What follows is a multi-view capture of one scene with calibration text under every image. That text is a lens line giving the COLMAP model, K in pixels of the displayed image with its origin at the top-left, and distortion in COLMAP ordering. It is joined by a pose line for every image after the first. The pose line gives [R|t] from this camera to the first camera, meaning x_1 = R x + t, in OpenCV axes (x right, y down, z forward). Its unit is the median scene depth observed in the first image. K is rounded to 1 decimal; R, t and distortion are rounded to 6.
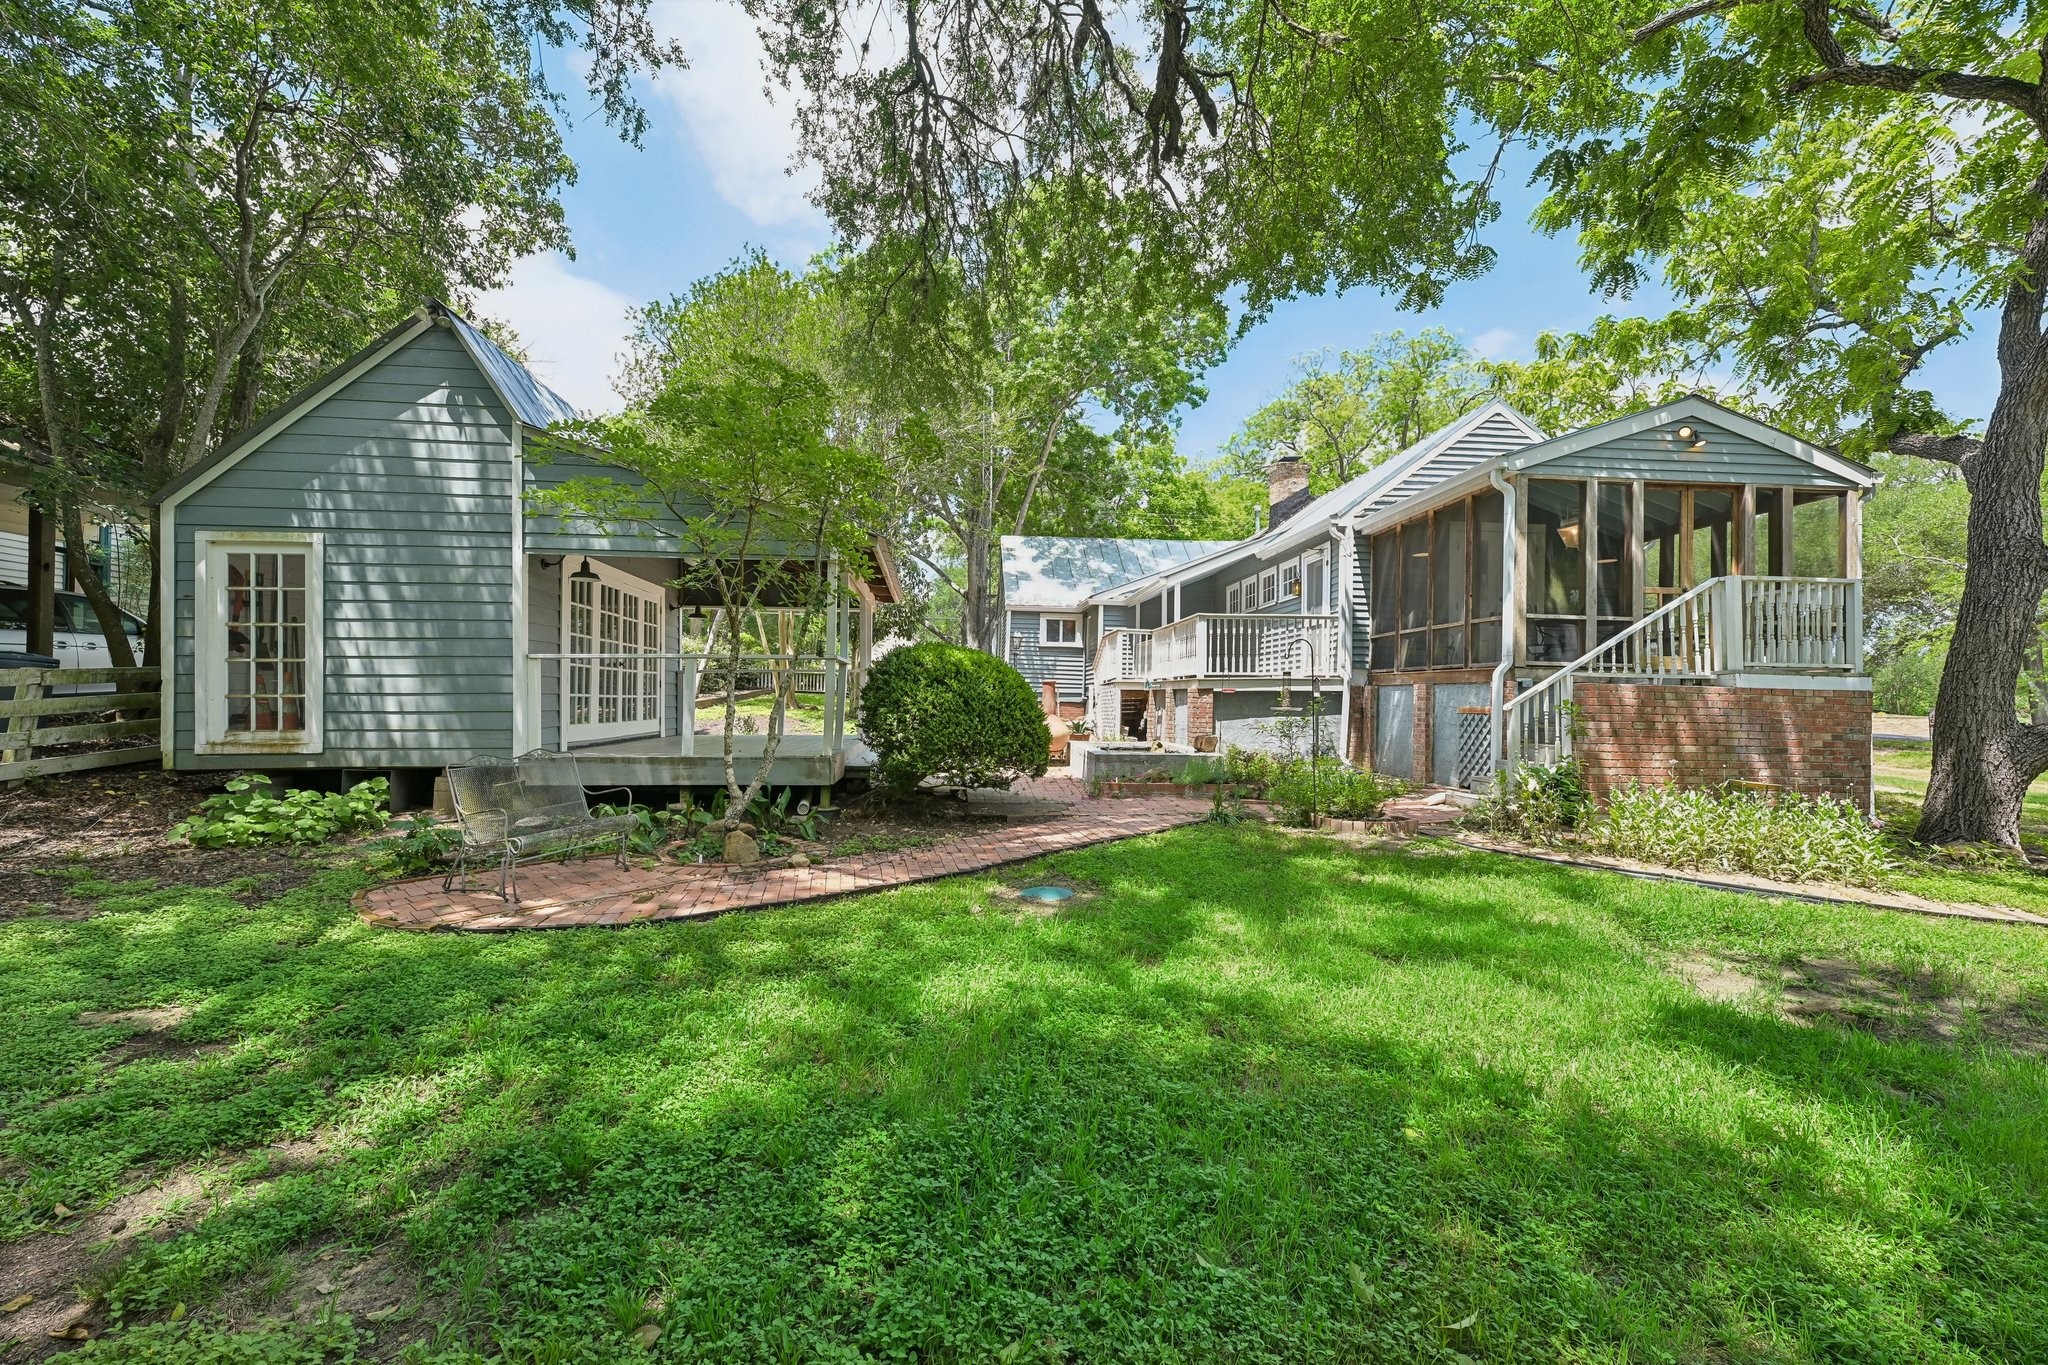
lens RADIAL K [[821.3, 0, 1026.1], [0, 821.3, 691.1], [0, 0, 1]] dist [-0.000481, -0.000206]
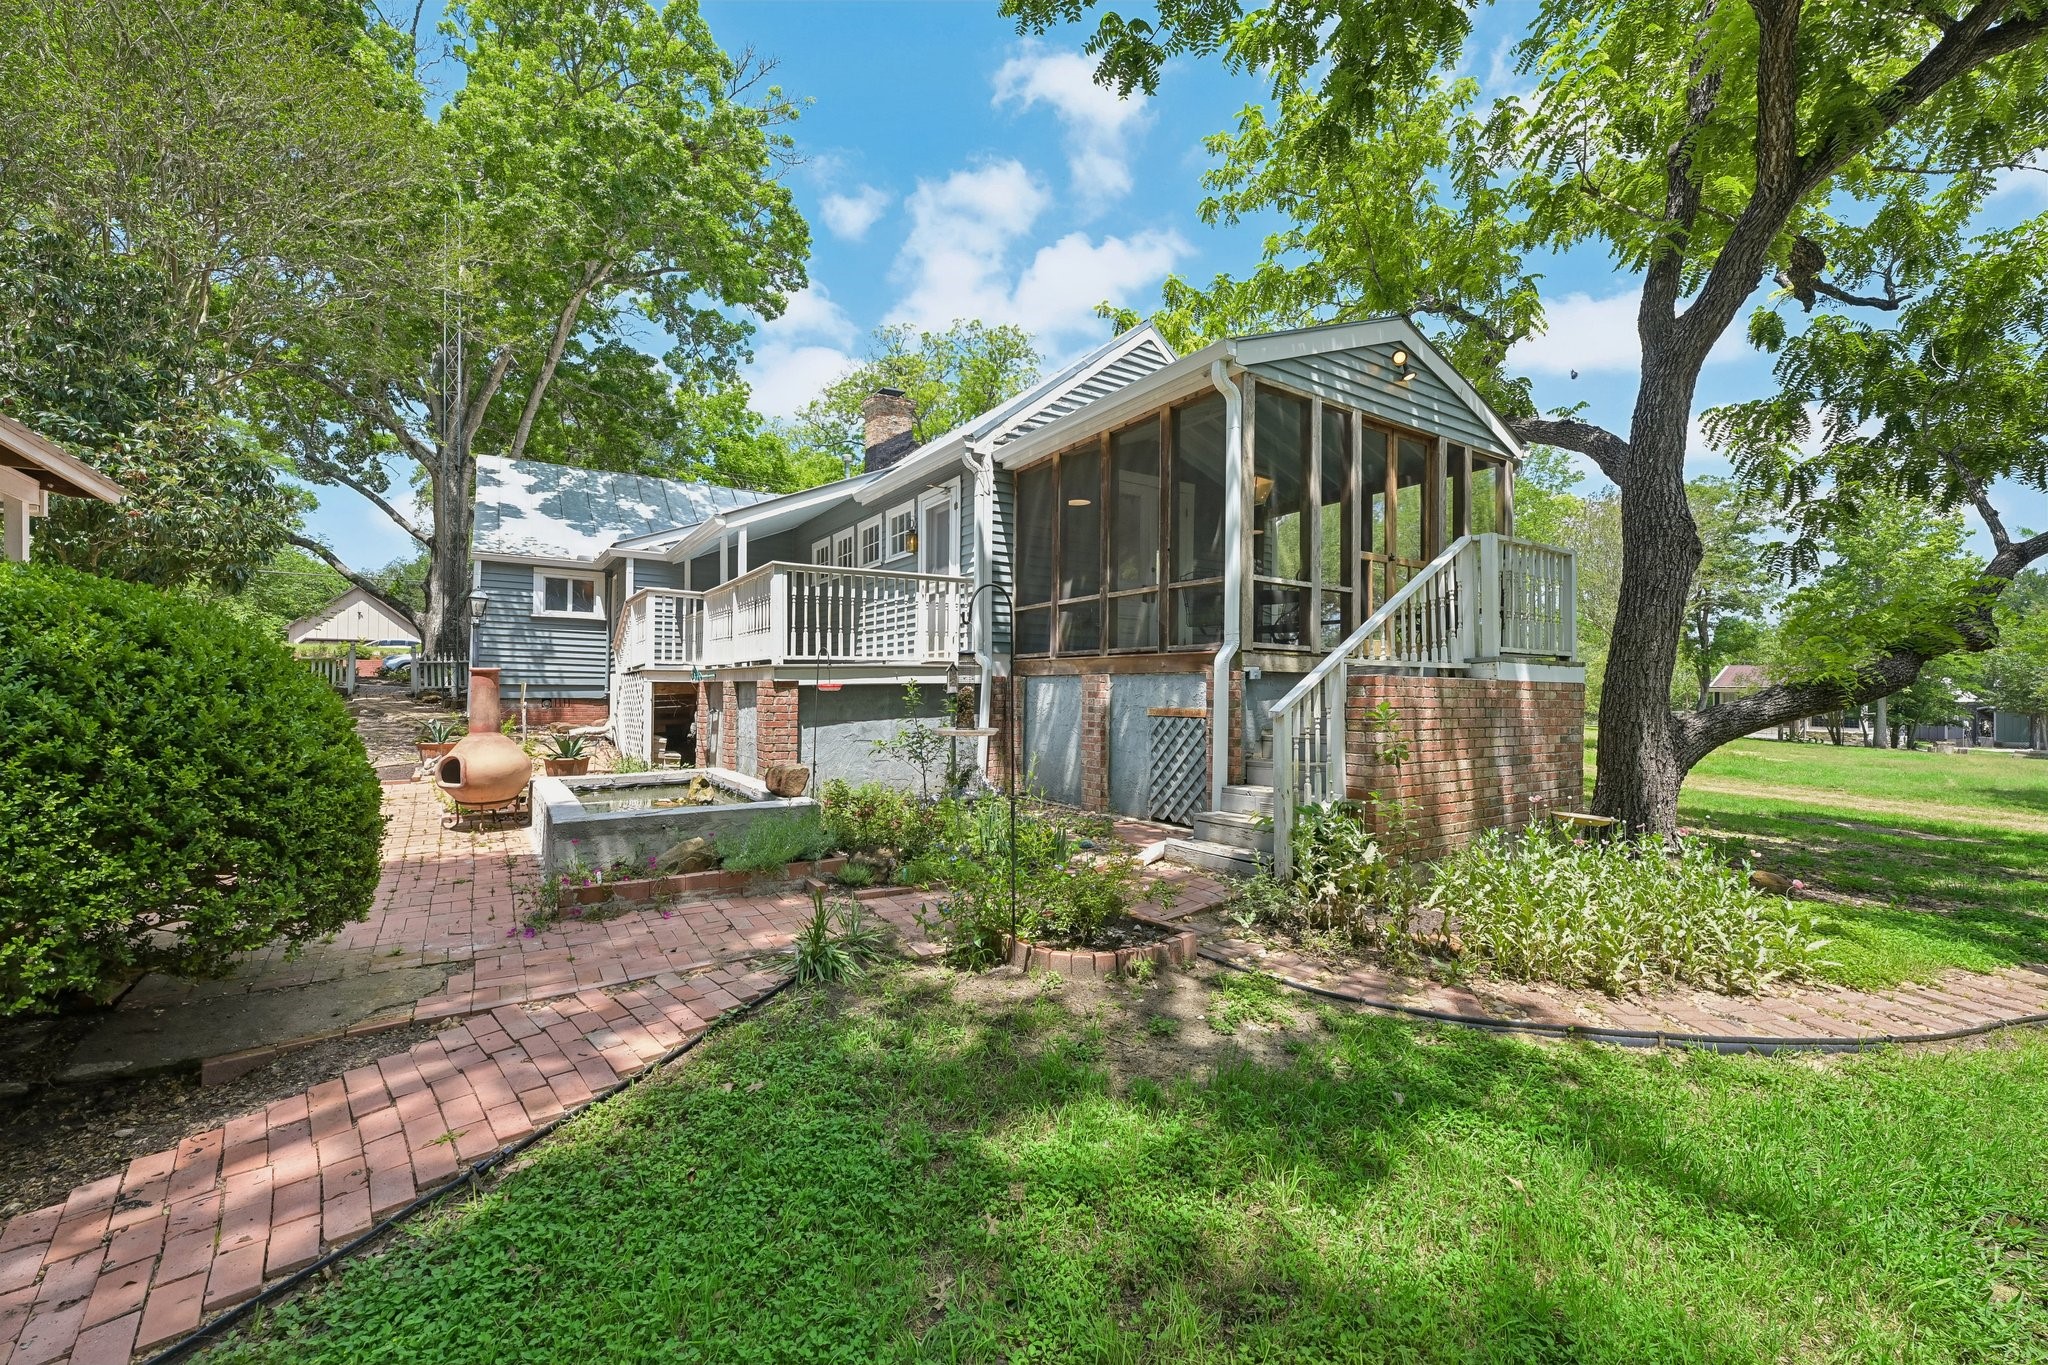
lens RADIAL K [[821.3, 0, 1028.4], [0, 821.3, 683.5], [0, 0, 1]] dist [-0.000481, -0.000206]
pose [[0.875108, -0.007132, 0.483876, 0.074173], [0.003244, 0.999955, 0.008873, -0.006107], [-0.483918, -0.006195, 0.875092, 0.349834]]
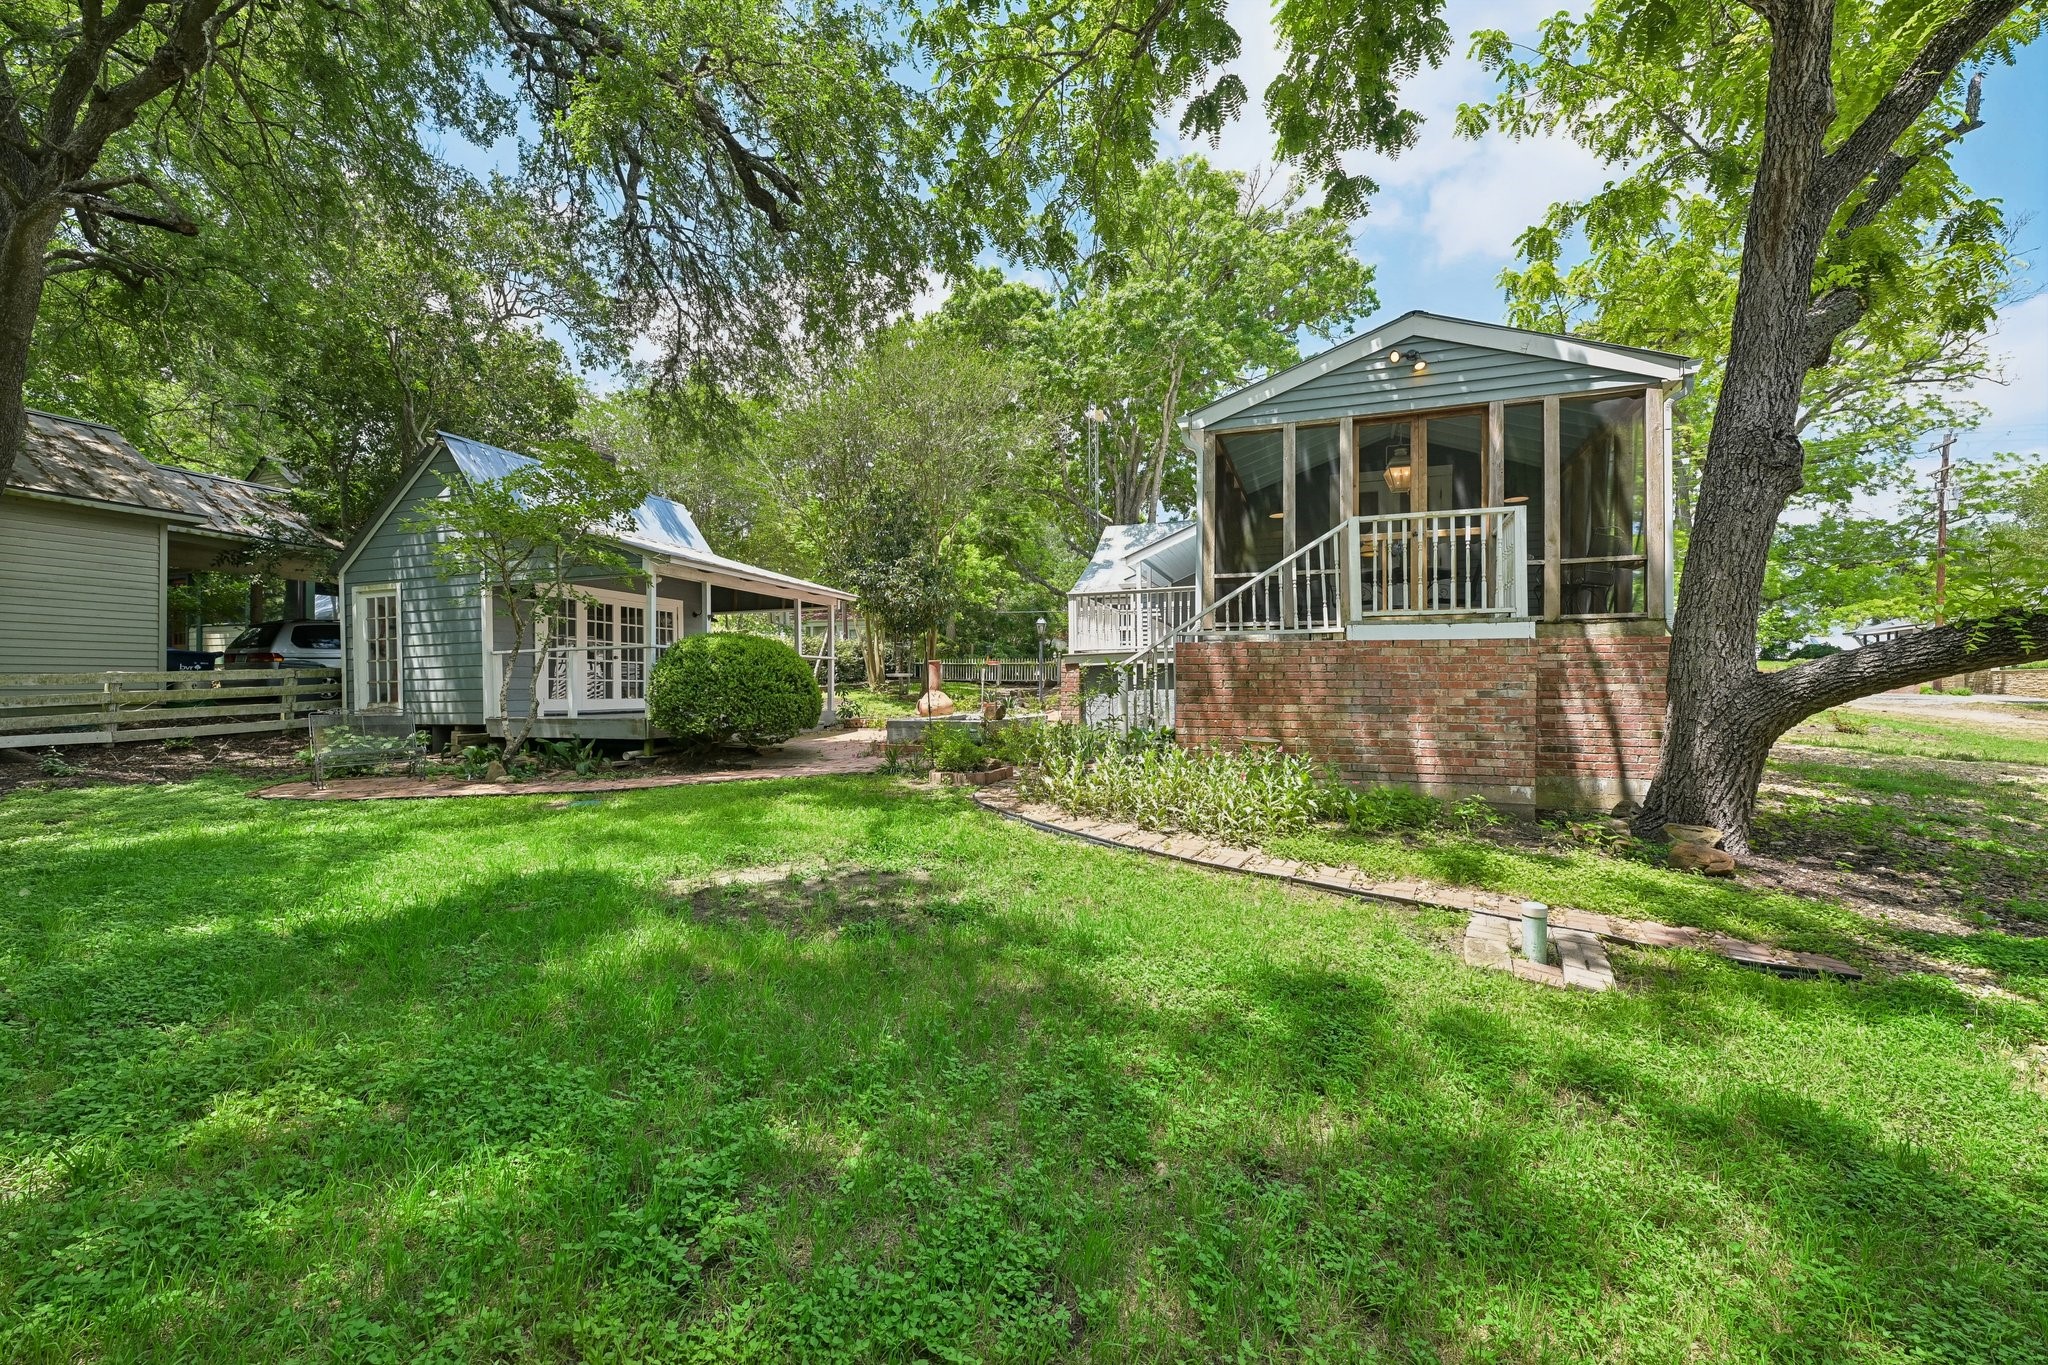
lens RADIAL K [[821.3, 0, 1018.5], [0, 821.3, 689.4], [0, 0, 1]] dist [-0.000481, -0.000206]
pose [[0.908041, -0.016768, -0.418545, 0.583172], [0.018761, 0.999824, 0.000647, 0.027233], [0.418461, -0.008440, 0.908196, 0.011243]]
